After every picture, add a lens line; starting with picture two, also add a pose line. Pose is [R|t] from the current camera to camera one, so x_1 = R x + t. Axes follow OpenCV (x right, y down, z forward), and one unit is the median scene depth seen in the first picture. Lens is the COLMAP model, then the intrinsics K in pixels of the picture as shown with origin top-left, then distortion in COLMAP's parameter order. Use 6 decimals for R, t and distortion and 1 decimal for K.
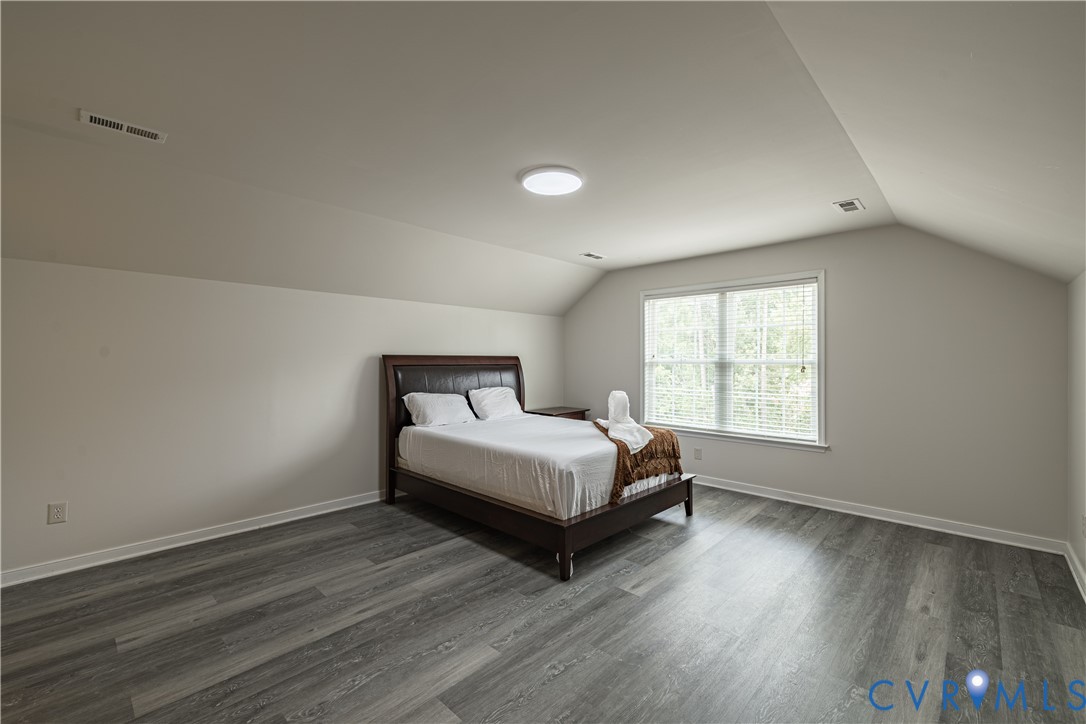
lens RADIAL K [[458.3, 0, 546.3], [0, 458.3, 360.4], [0, 0, 1]] dist [0.004001, -0.000252]
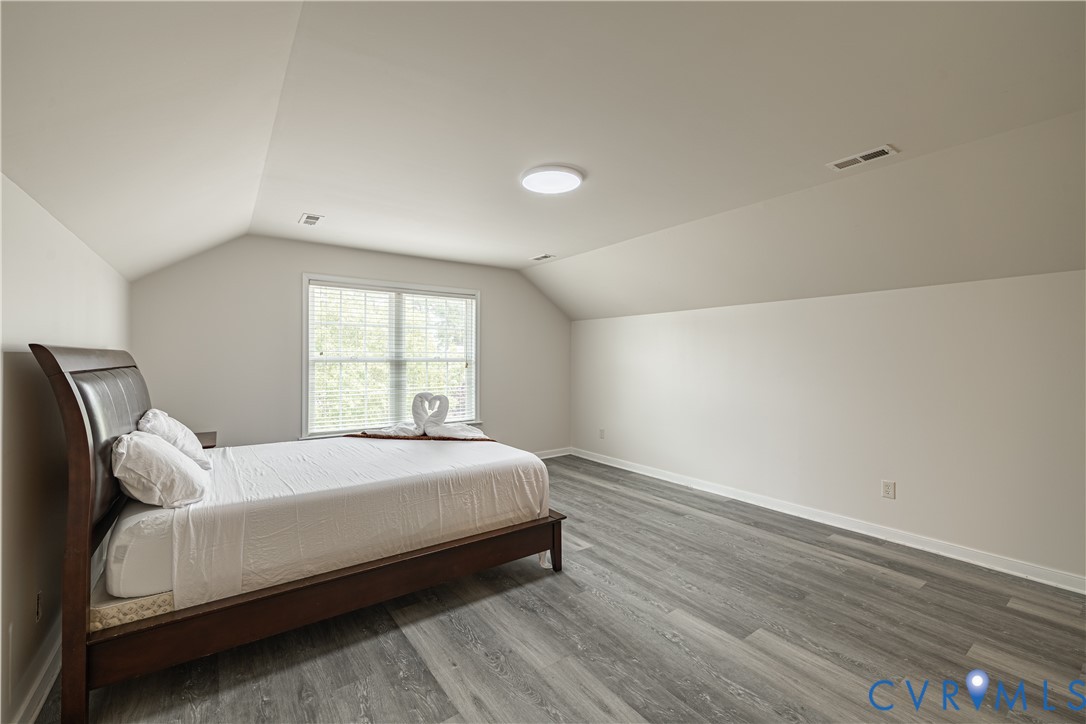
lens RADIAL K [[458.3, 0, 542.6], [0, 458.3, 359.5], [0, 0, 1]] dist [0.004001, -0.000252]
pose [[0.172288, -0.002802, 0.985043, -0.868486], [-0.001600, 0.999994, 0.003125, -0.001866], [-0.985045, -0.002115, 0.172282, 0.752609]]
